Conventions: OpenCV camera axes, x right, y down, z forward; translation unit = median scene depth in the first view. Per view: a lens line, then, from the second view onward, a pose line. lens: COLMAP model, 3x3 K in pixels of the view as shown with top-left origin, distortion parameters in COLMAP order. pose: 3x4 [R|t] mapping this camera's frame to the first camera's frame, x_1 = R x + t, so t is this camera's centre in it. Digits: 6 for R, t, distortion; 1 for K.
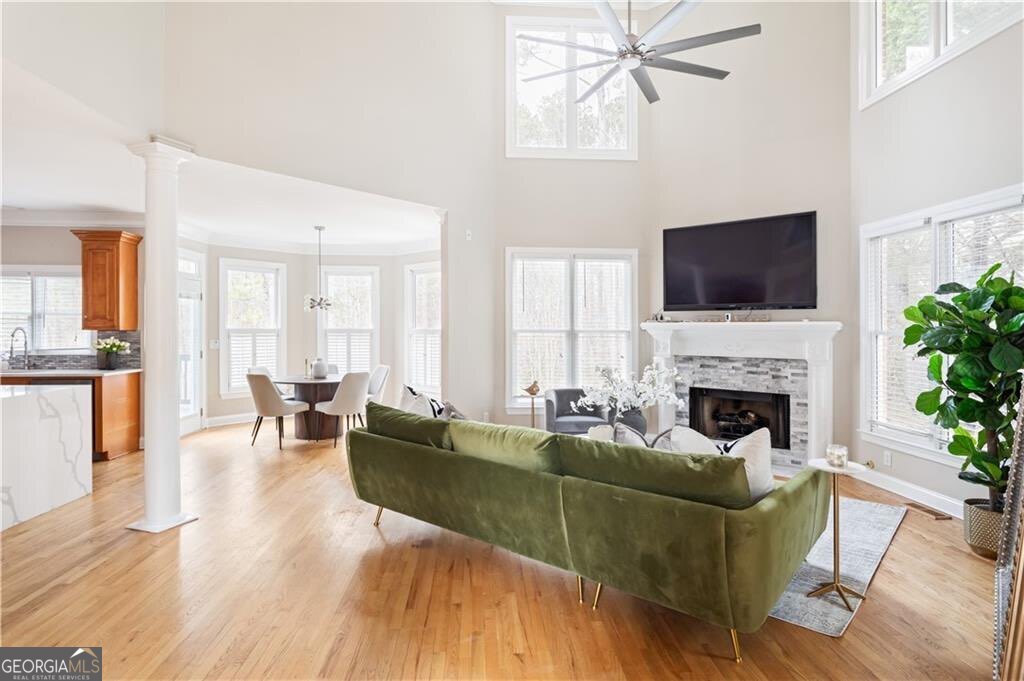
lens RADIAL K [[562.3, 0, 511.9], [0, 562.3, 326.9], [0, 0, 1]] dist [0.007480, 0.000503]
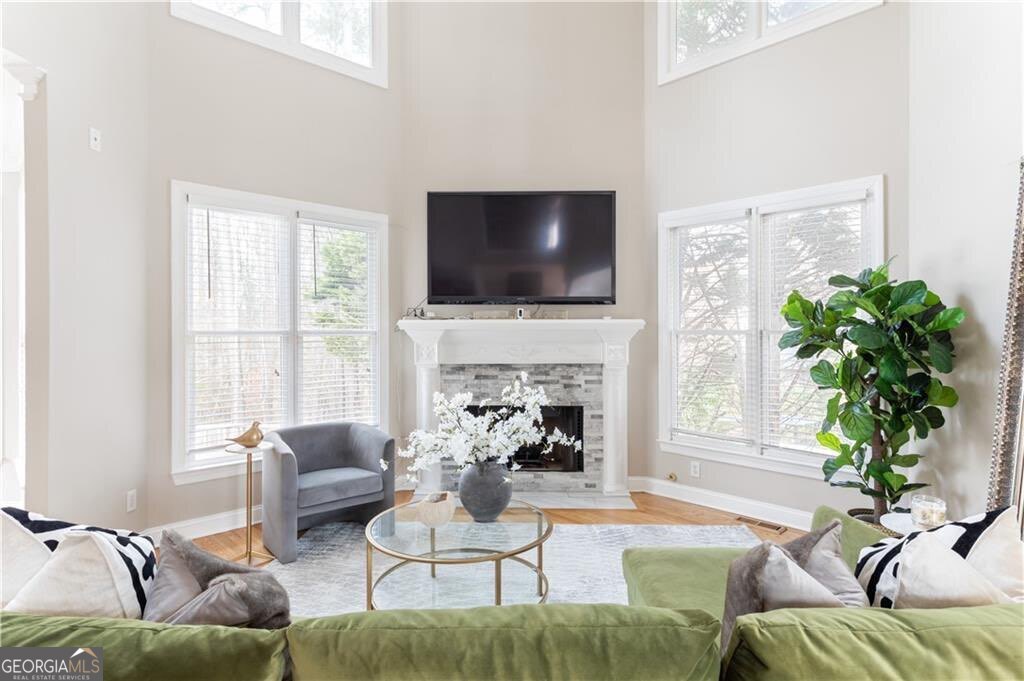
lens RADIAL K [[562.3, 0, 511.9], [0, 562.3, 326.9], [0, 0, 1]] dist [0.007480, 0.000503]
pose [[0.764714, -0.000507, 0.644369, -0.125637], [0.001555, 0.999998, -0.001059, 0.002462], [-0.644368, 0.001812, 0.764714, 0.412011]]
